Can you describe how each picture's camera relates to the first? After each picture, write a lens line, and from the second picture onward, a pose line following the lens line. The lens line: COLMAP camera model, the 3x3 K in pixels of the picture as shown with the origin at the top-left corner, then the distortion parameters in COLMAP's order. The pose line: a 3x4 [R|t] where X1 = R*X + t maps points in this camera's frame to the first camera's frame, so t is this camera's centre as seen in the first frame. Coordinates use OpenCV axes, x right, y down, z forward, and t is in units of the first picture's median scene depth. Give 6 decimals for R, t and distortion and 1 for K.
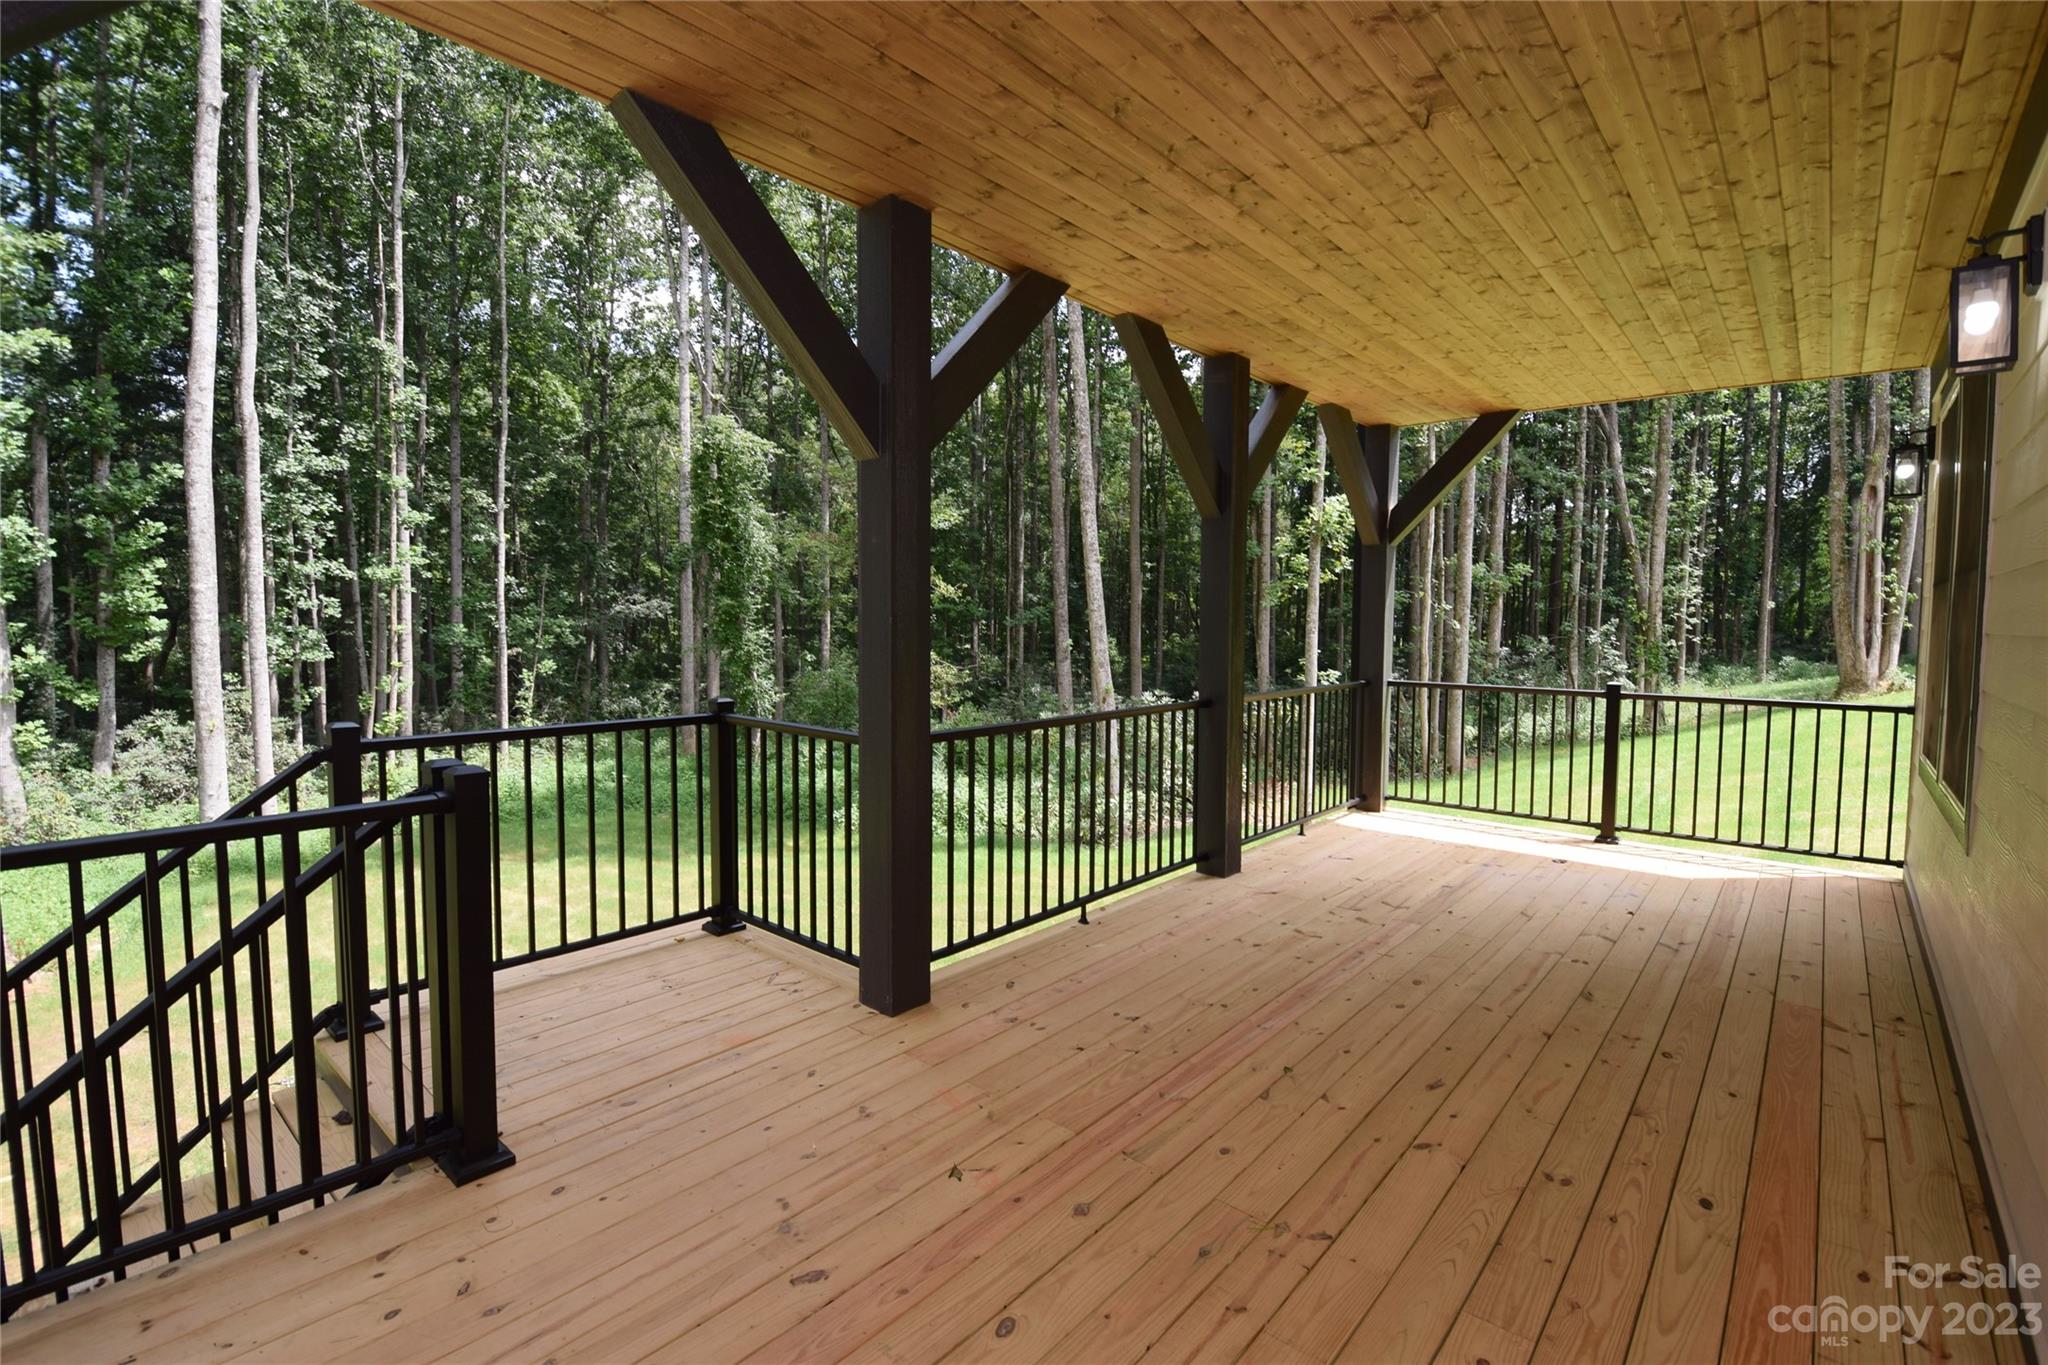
lens RADIAL K [[942.6, 0, 1024.0], [0, 942.6, 682.5], [0, 0, 1]] dist [0.003050, 0.000463]
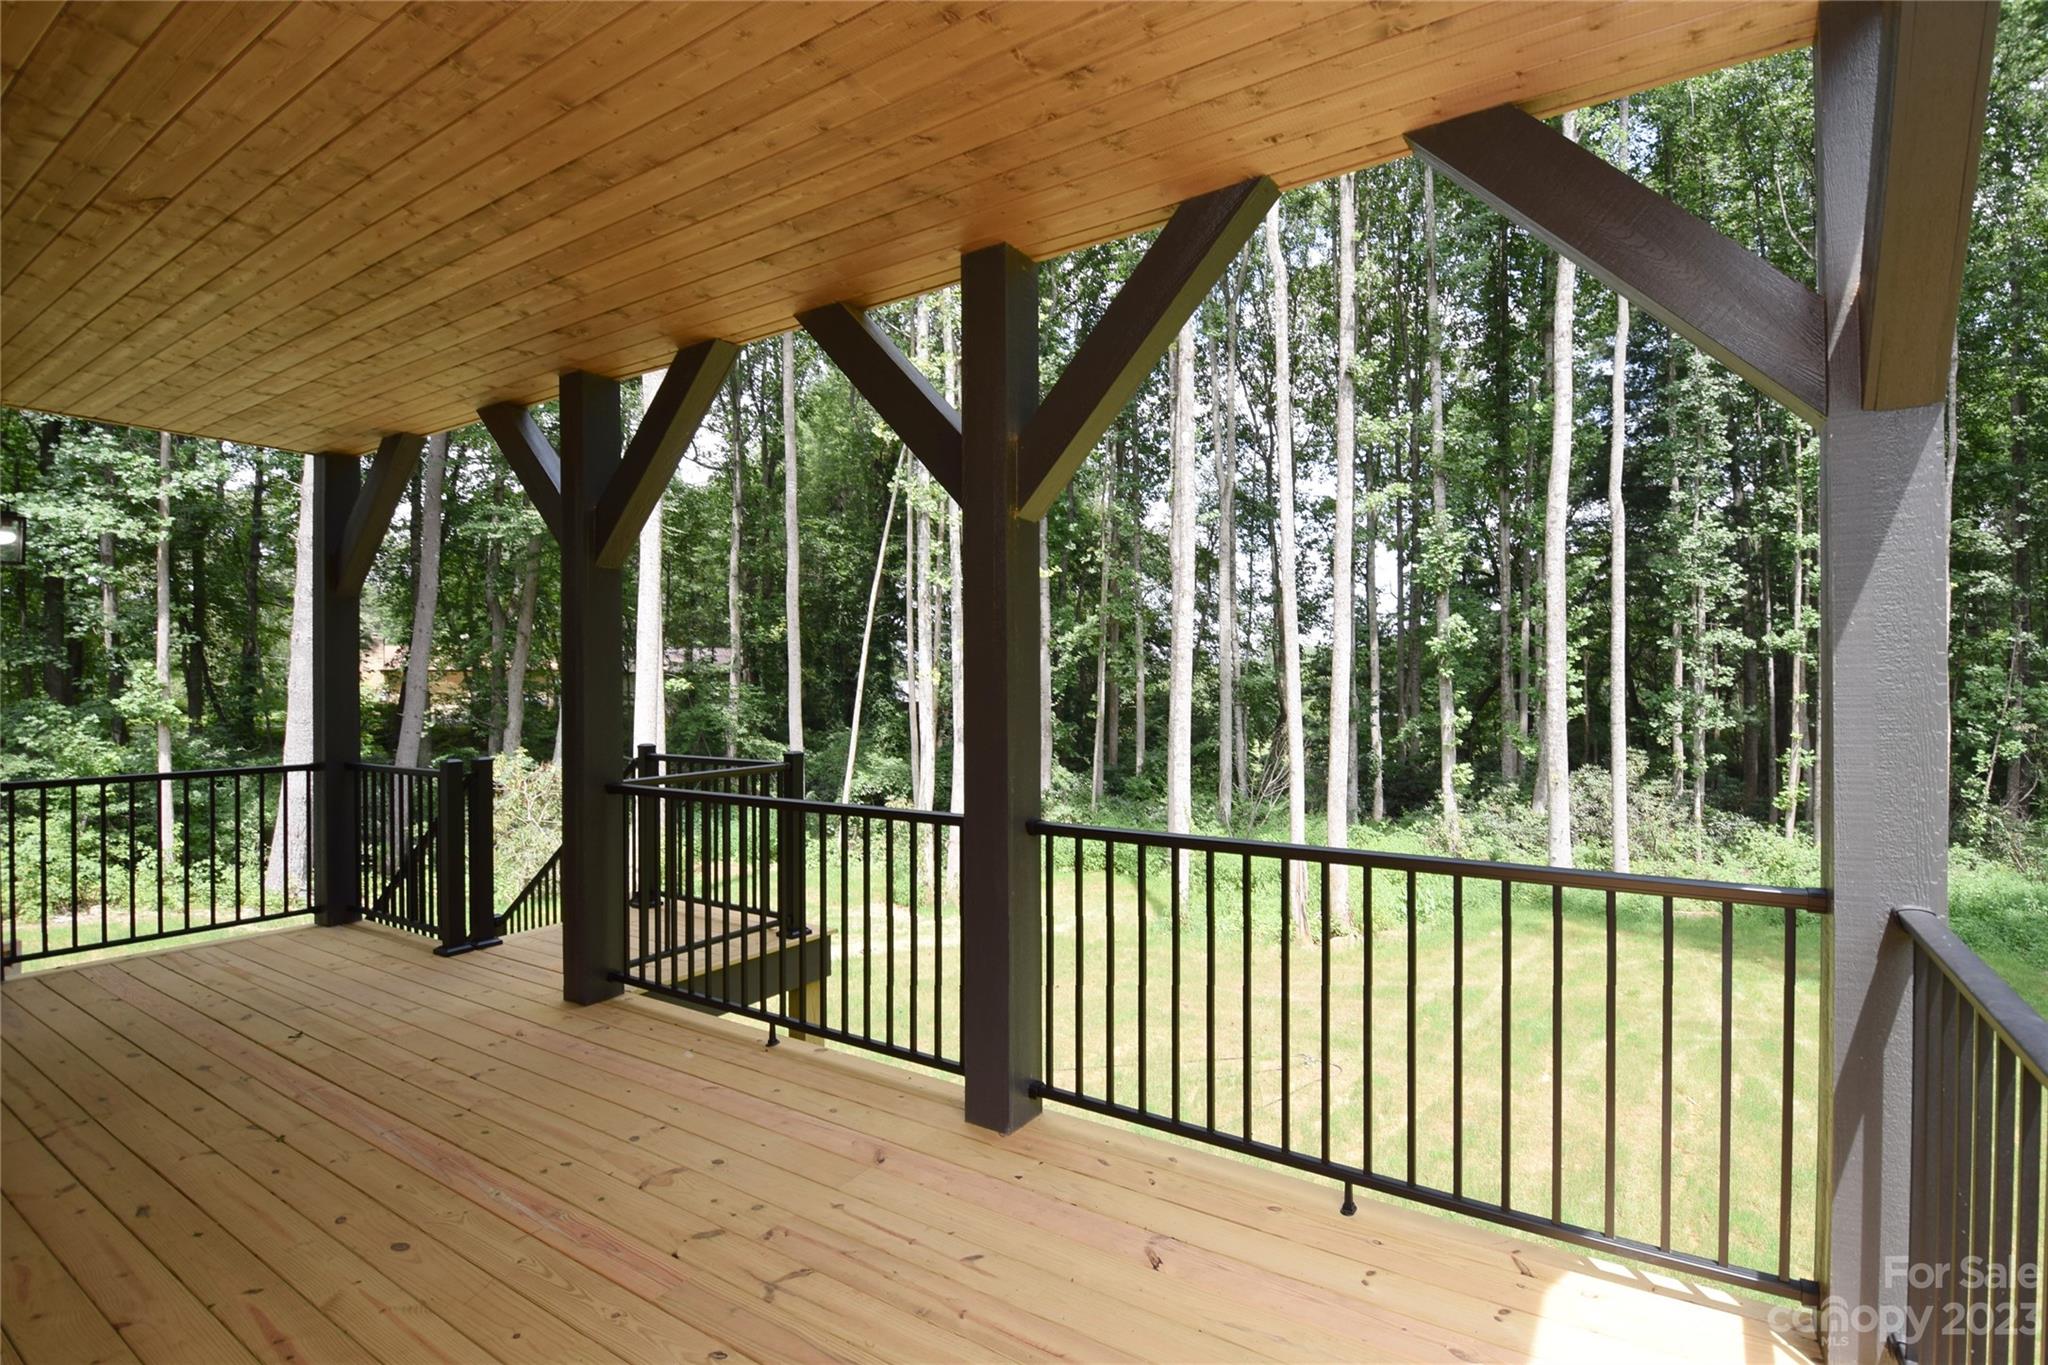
lens RADIAL K [[960.0, 0, 1120.9], [0, 960.0, 688.1], [0, 0, 1]] dist [0.000092, -0.012641]
pose [[0.163469, -0.002742, -0.986545, 1.050341], [-0.062998, 0.997926, -0.013212, -0.080452], [0.984535, 0.064310, 0.162957, 1.246998]]
